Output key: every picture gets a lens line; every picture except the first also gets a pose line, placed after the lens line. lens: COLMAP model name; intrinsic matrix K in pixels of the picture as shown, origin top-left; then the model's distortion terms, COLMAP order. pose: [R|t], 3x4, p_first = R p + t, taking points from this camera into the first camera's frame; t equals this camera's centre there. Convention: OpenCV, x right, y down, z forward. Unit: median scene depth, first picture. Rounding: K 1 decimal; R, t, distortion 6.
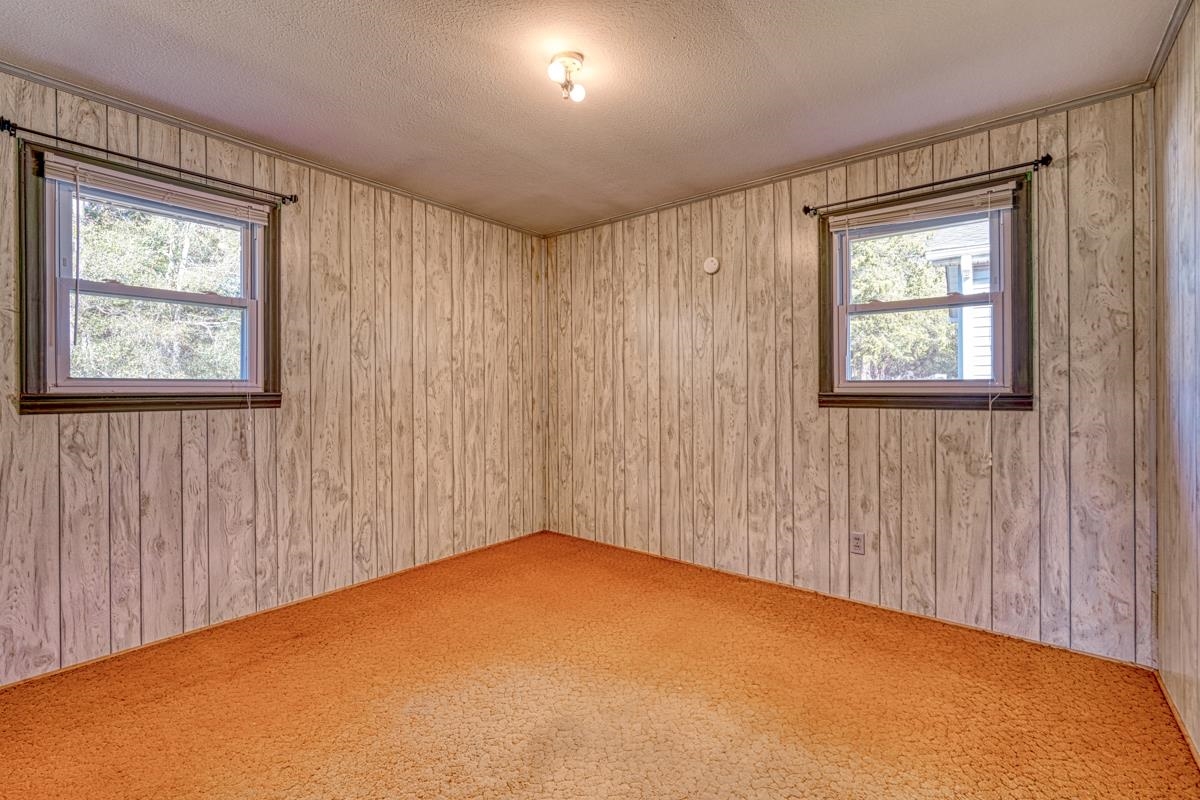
lens RADIAL K [[530.5, 0, 585.7], [0, 530.5, 384.4], [0, 0, 1]] dist [-0.013075, 0.006802]
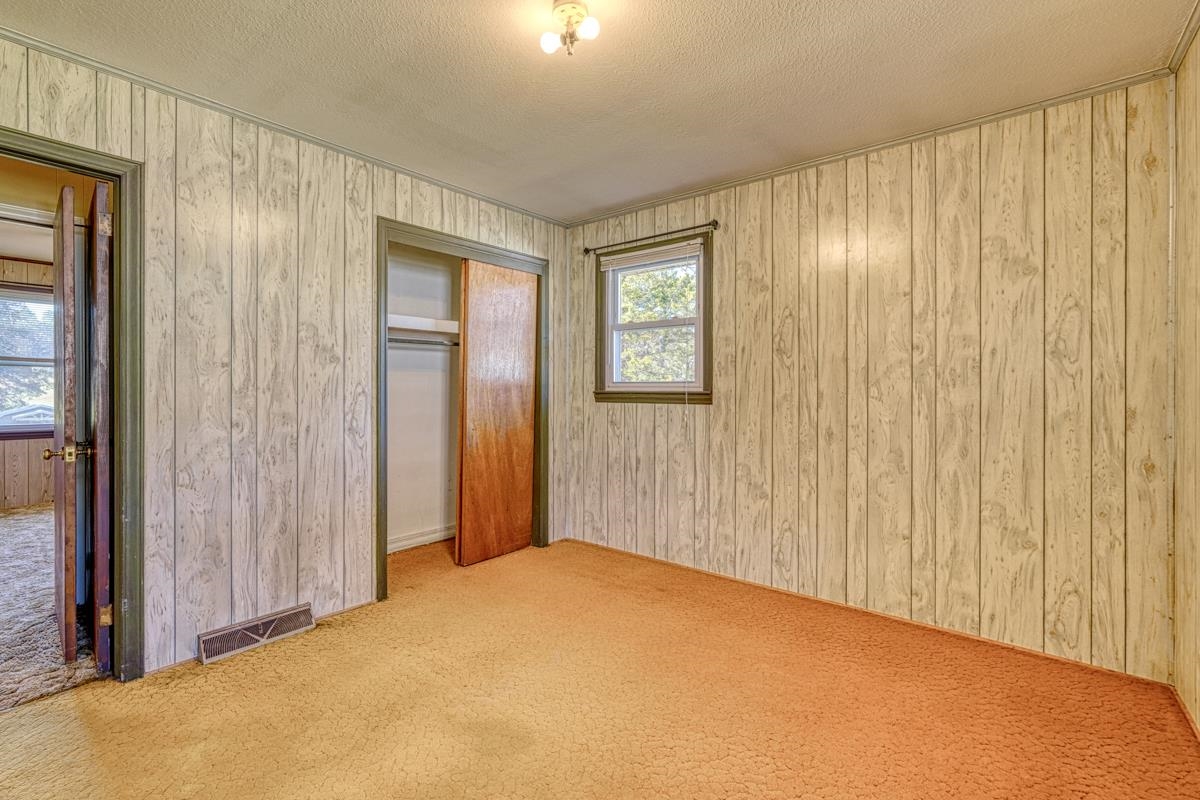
lens RADIAL K [[530.5, 0, 598.1], [0, 530.5, 389.1], [0, 0, 1]] dist [-0.013075, 0.006802]
pose [[0.010088, 0.001478, -0.999948, 0.537959], [0.005595, 0.999983, 0.001535, 0.005546], [0.999933, -0.005610, 0.010079, 0.659653]]
